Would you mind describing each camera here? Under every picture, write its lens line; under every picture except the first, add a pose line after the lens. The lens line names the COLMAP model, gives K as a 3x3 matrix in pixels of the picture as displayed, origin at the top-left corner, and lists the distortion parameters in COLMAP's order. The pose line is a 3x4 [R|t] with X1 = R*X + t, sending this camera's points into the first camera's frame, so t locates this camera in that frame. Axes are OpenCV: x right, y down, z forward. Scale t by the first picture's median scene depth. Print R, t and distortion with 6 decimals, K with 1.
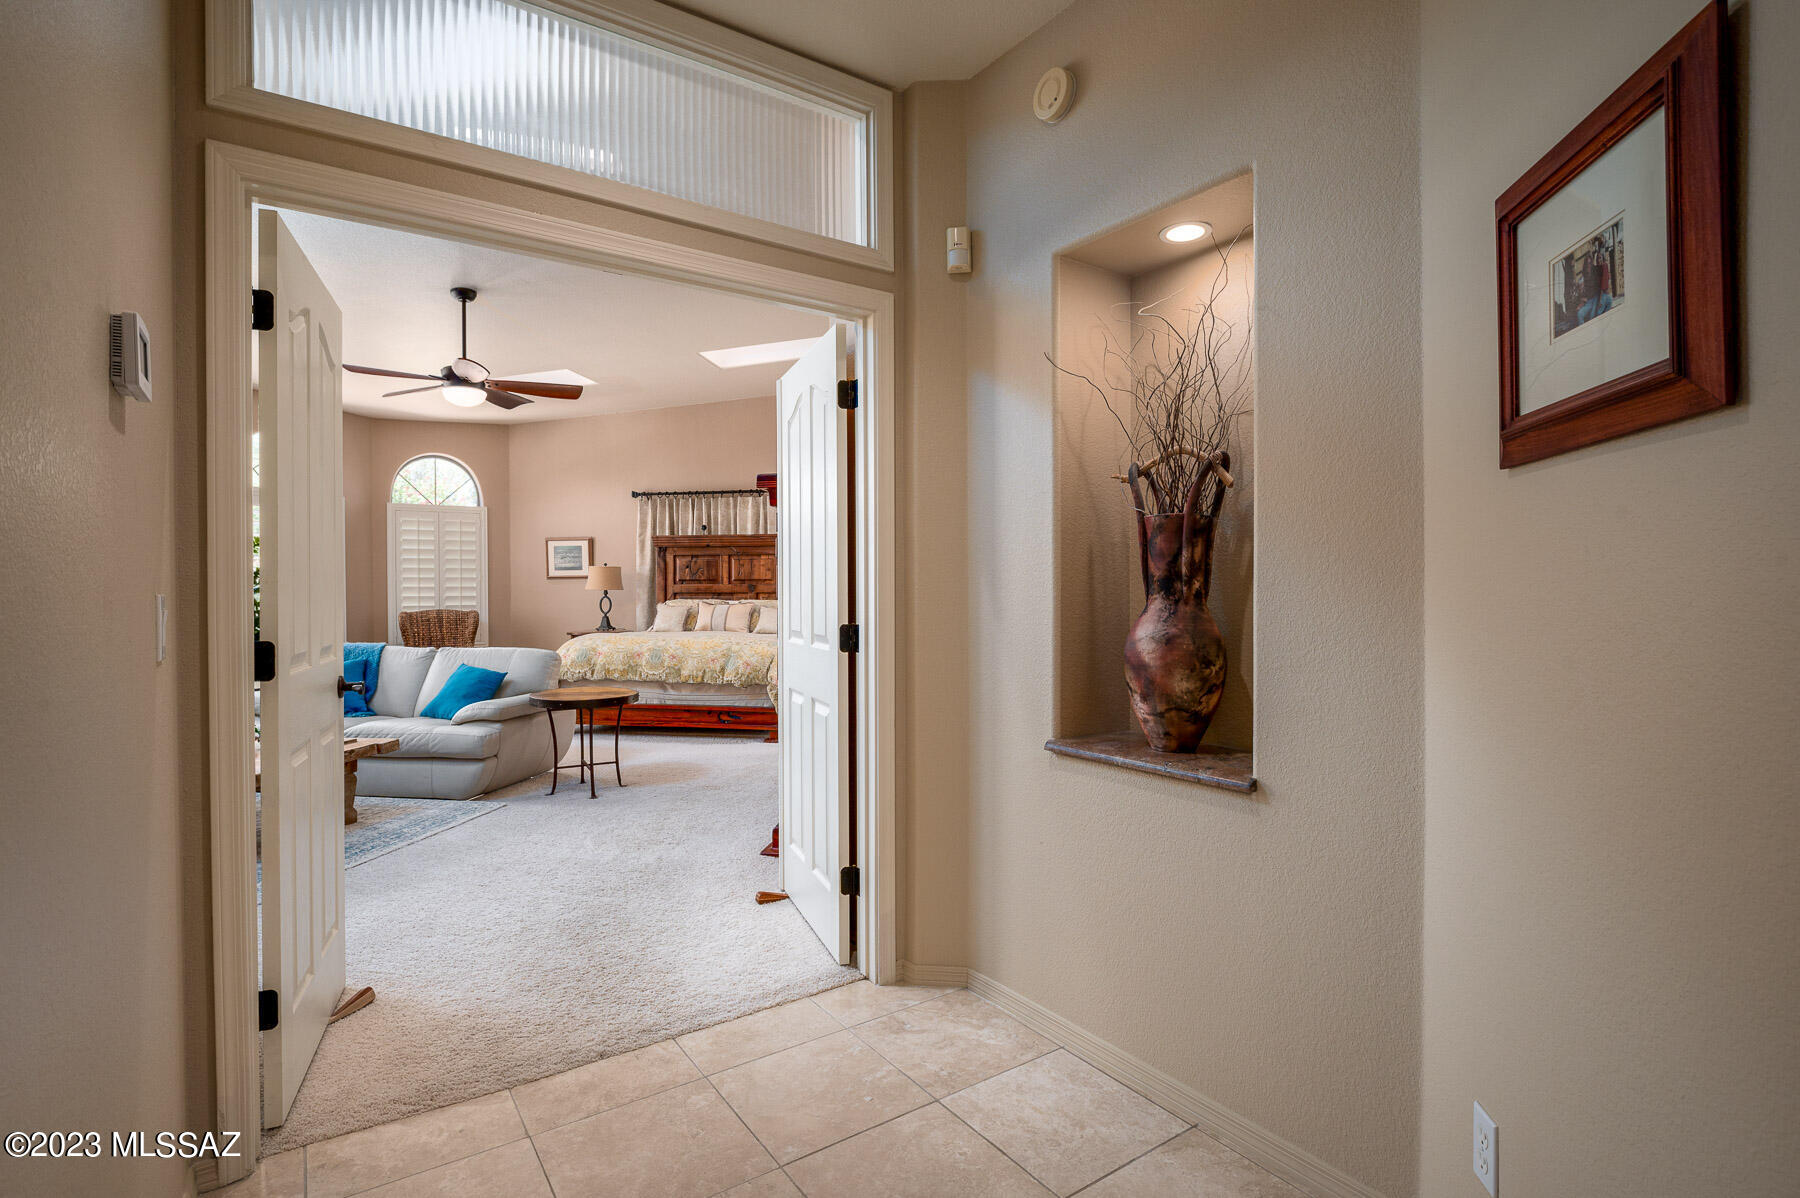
lens RADIAL K [[861.0, 0, 900.0], [0, 861.0, 599.0], [0, 0, 1]] dist [-0.002373, -0.001089]
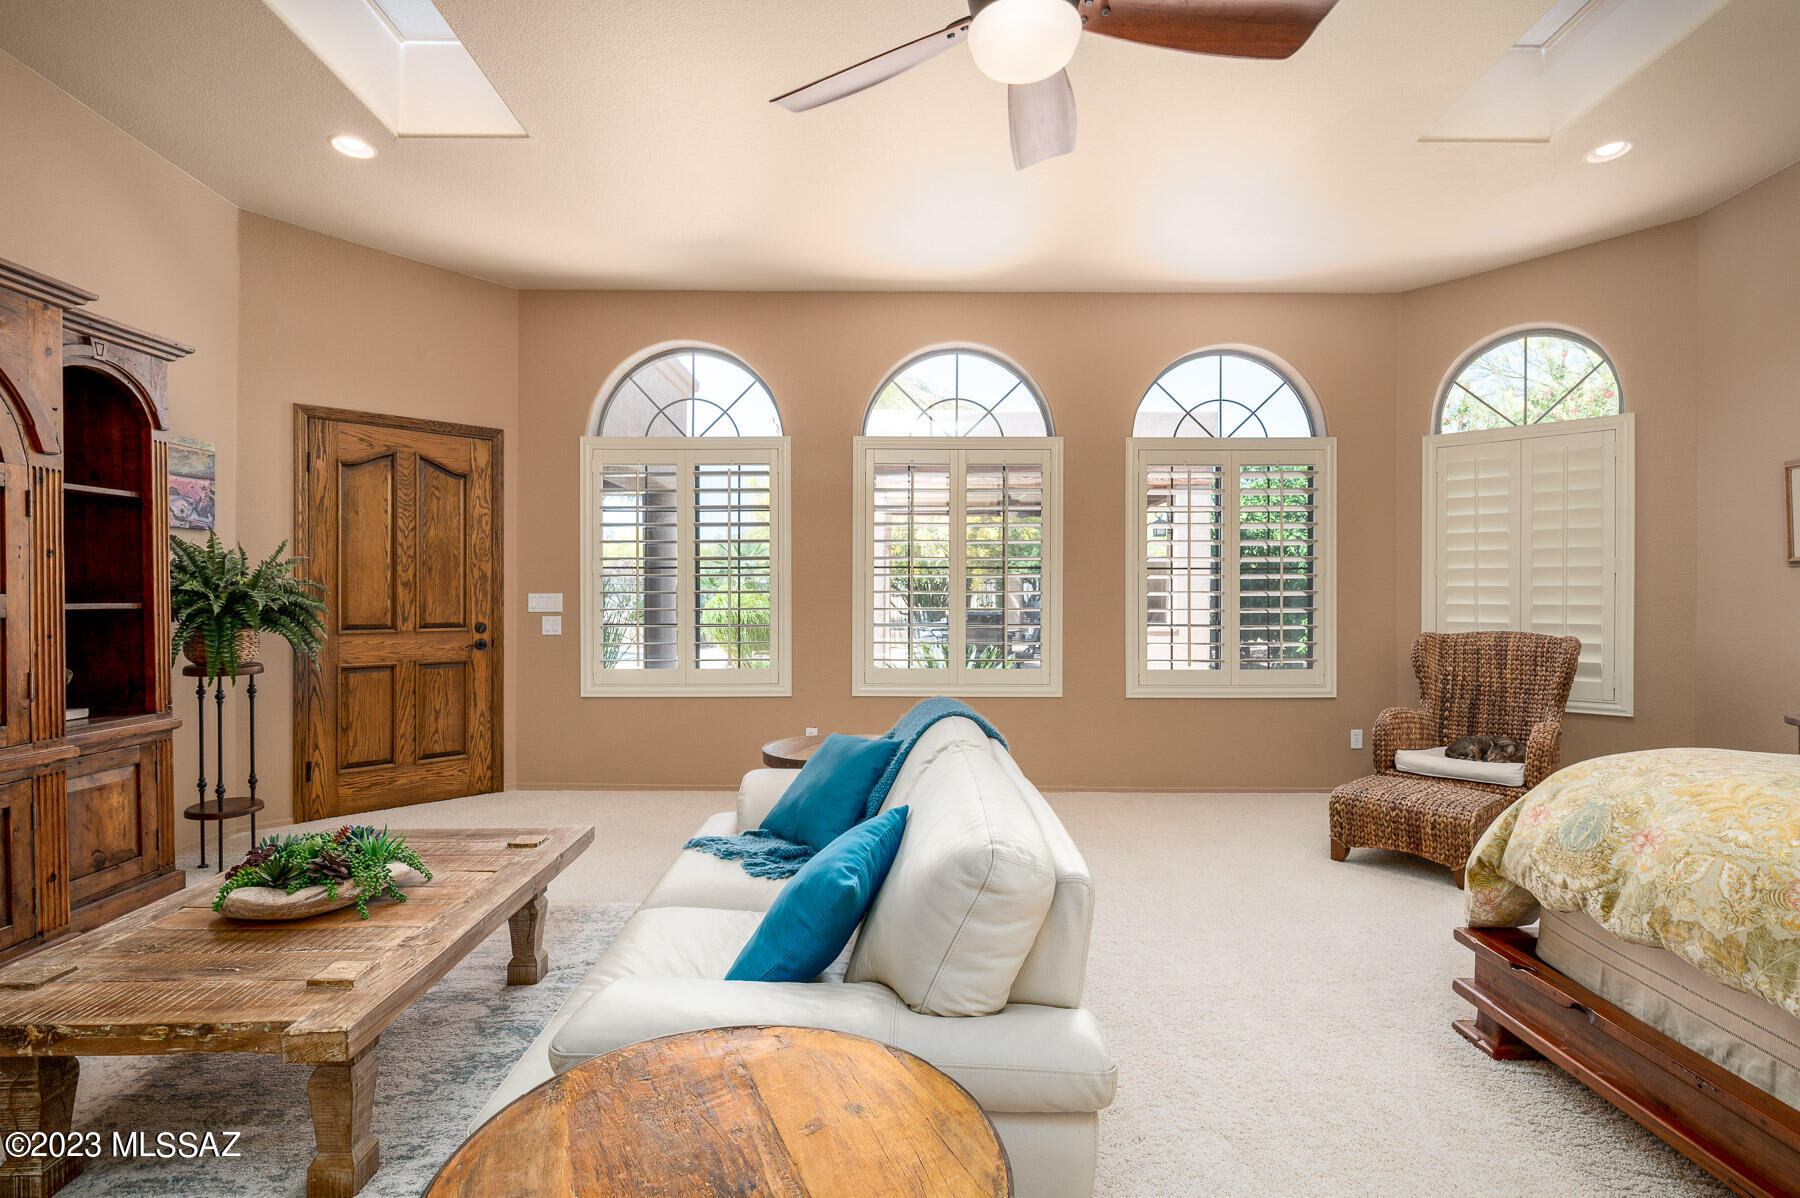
lens RADIAL K [[887.1, 0, 879.6], [0, 887.1, 593.4], [0, 0, 1]] dist [0.014213, 0.000071]
pose [[0.183209, 0.012354, -0.982996, -0.099931], [-0.013526, 0.999858, 0.010044, -0.011515], [0.982981, 0.011456, 0.183350, 0.606107]]
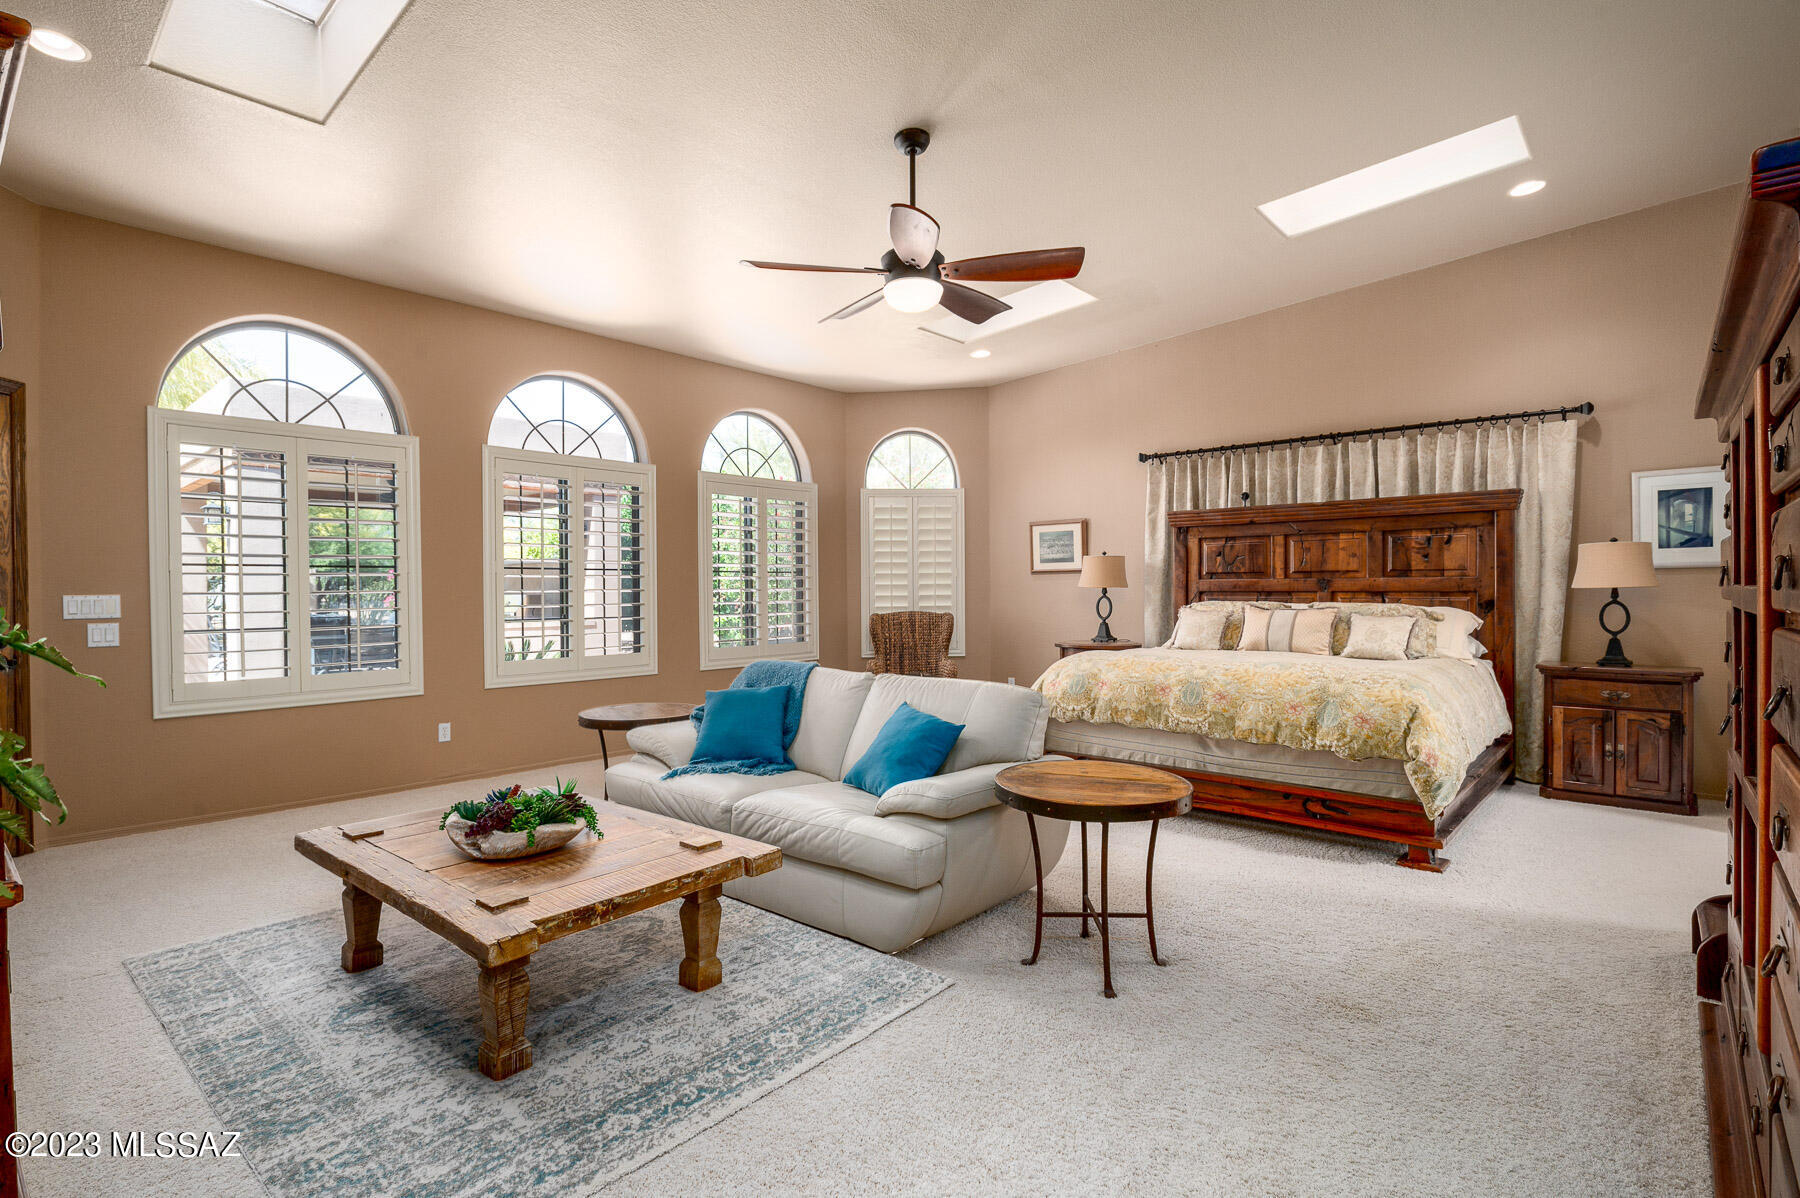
lens RADIAL K [[861.0, 0, 900.0], [0, 861.0, 599.0], [0, 0, 1]] dist [-0.002373, -0.001089]
pose [[0.855903, 0.004968, -0.517113, -0.119164], [-0.003608, 0.999987, 0.003636, -0.002861], [0.517124, -0.001247, 0.855910, 0.298525]]
